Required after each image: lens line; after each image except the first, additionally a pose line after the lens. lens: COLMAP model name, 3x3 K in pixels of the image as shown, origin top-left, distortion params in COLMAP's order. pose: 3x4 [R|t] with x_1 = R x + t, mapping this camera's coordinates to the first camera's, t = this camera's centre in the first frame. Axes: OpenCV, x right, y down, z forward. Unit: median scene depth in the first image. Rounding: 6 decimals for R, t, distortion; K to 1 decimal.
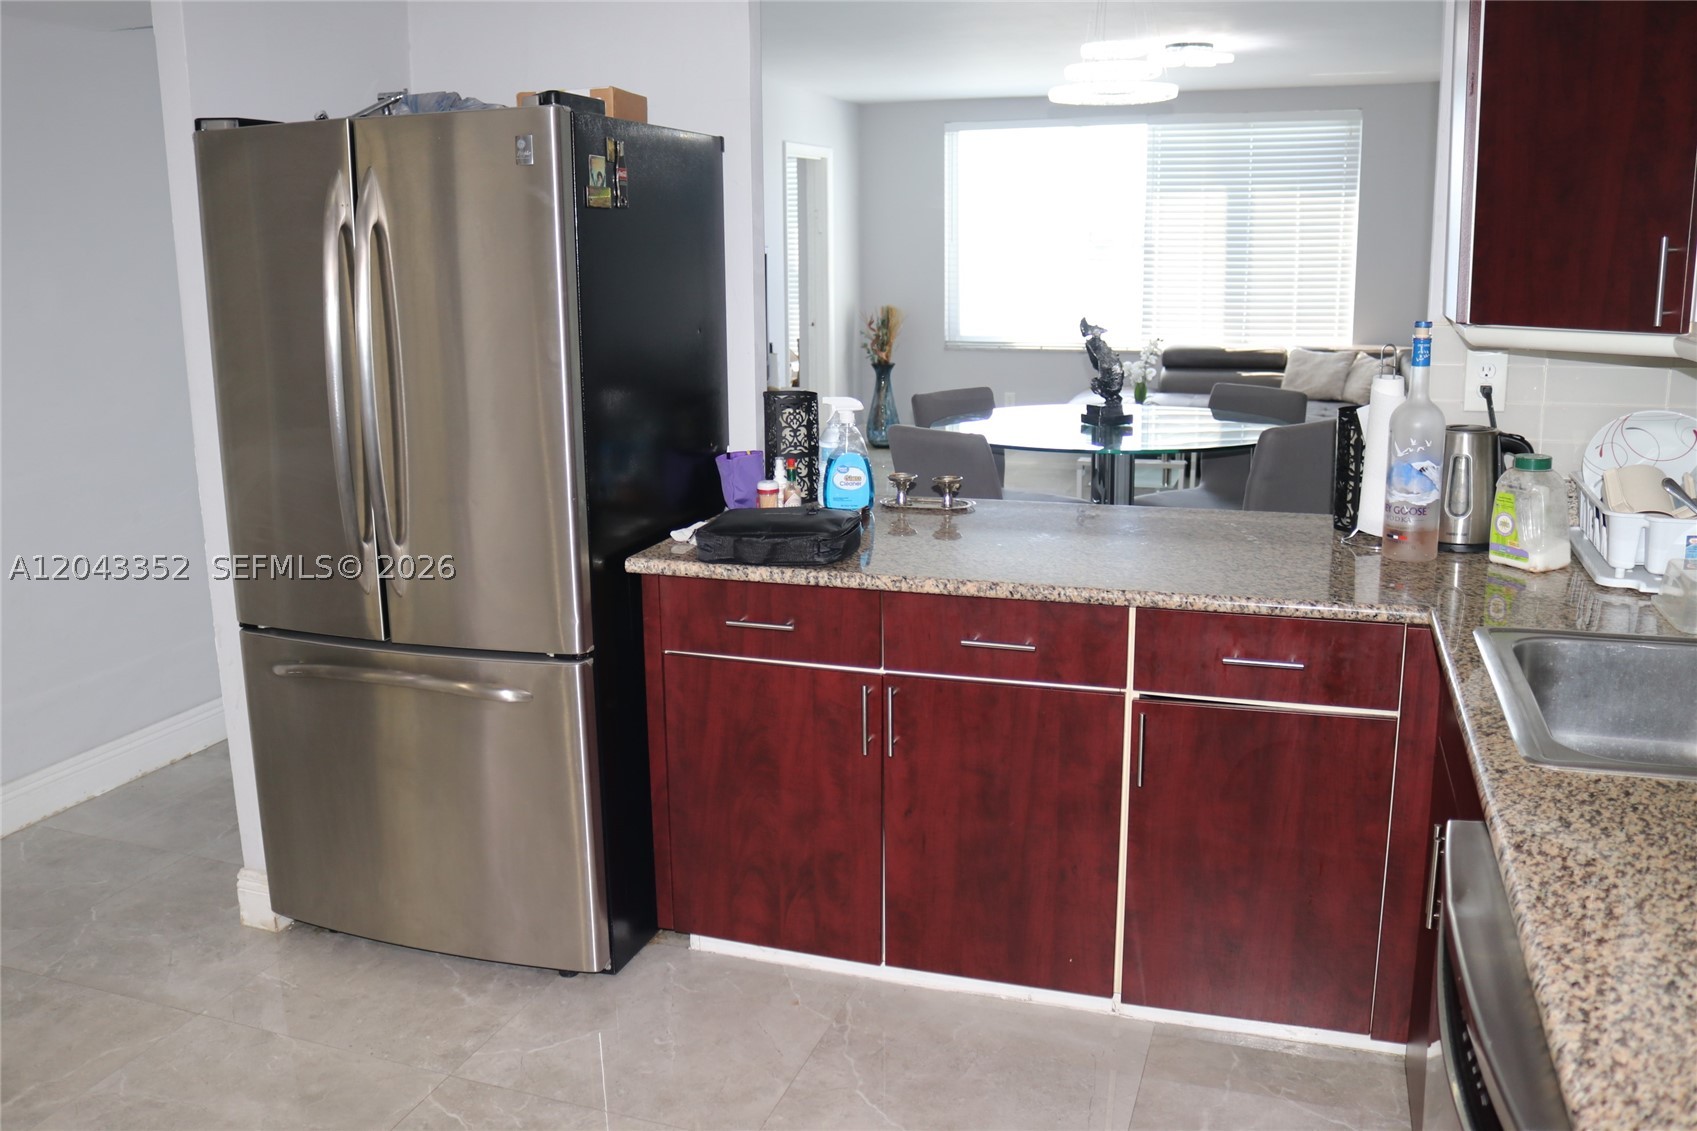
lens RADIAL K [[1400.3, 0, 847.4], [0, 1400.3, 567.5], [0, 0, 1]] dist [-0.140755, 0.111406]
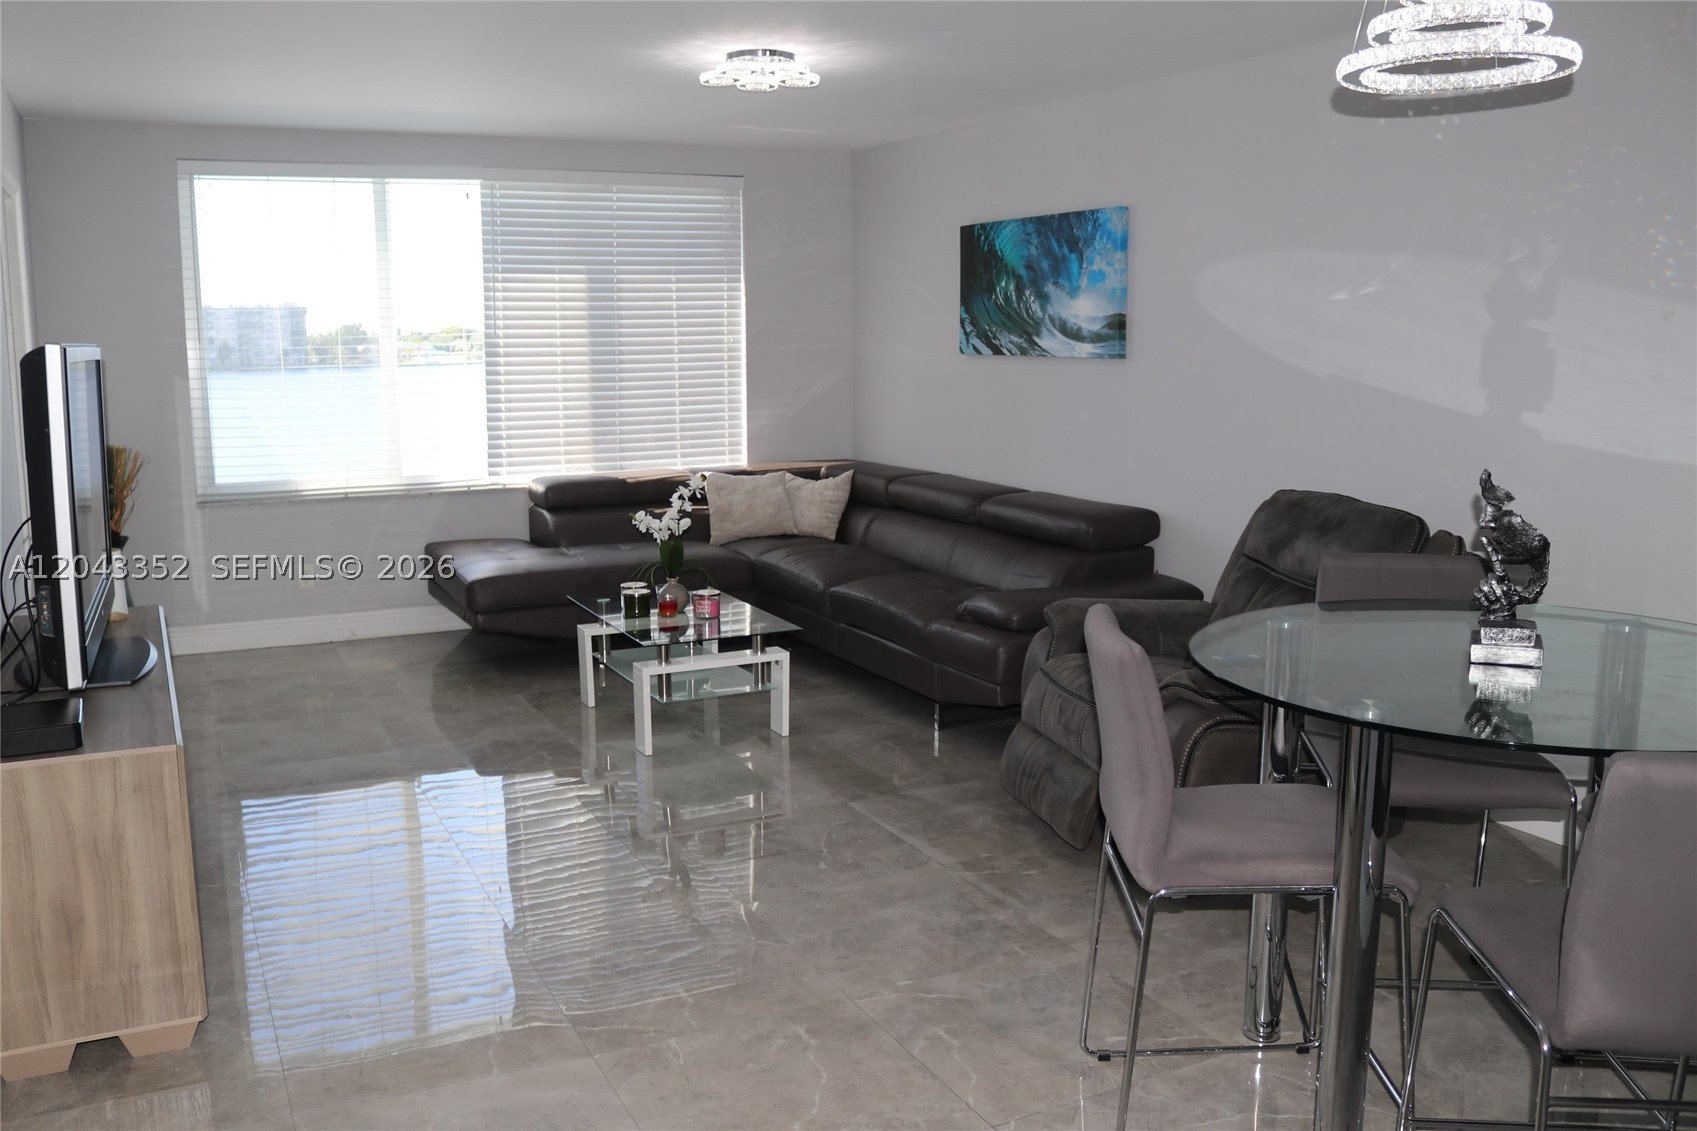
lens RADIAL K [[1400.3, 0, 847.3], [0, 1400.3, 561.3], [0, 0, 1]] dist [-0.140755, 0.111406]
pose [[0.711692, -0.097060, 0.695754, -0.173184], [0.154192, 0.987840, -0.019918, -0.080183], [-0.685361, 0.121456, 0.718004, 0.376669]]
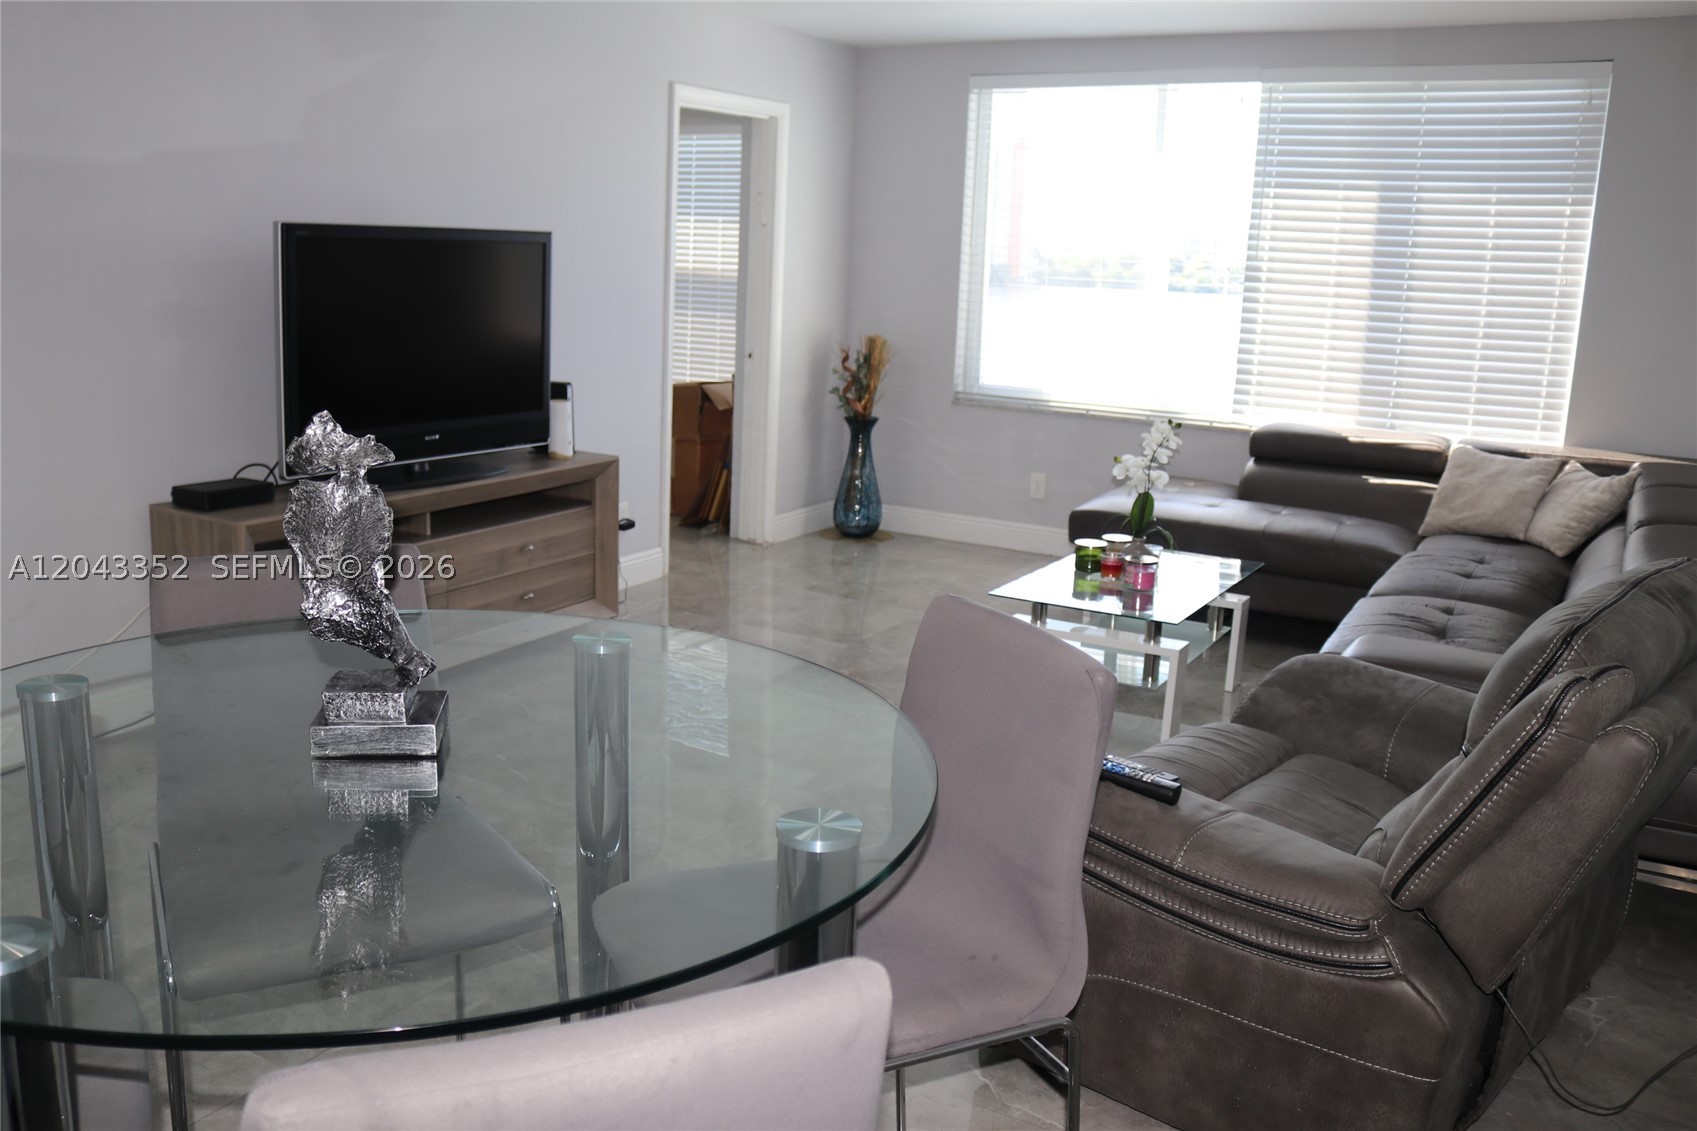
lens RADIAL K [[1400.3, 0, 839.2], [0, 1400.3, 566.6], [0, 0, 1]] dist [-0.140755, 0.111406]
pose [[0.977623, 0.093616, -0.188384, 0.169898], [-0.096242, 0.995346, -0.004822, -0.074170], [0.187056, 0.022845, 0.982084, 0.342792]]
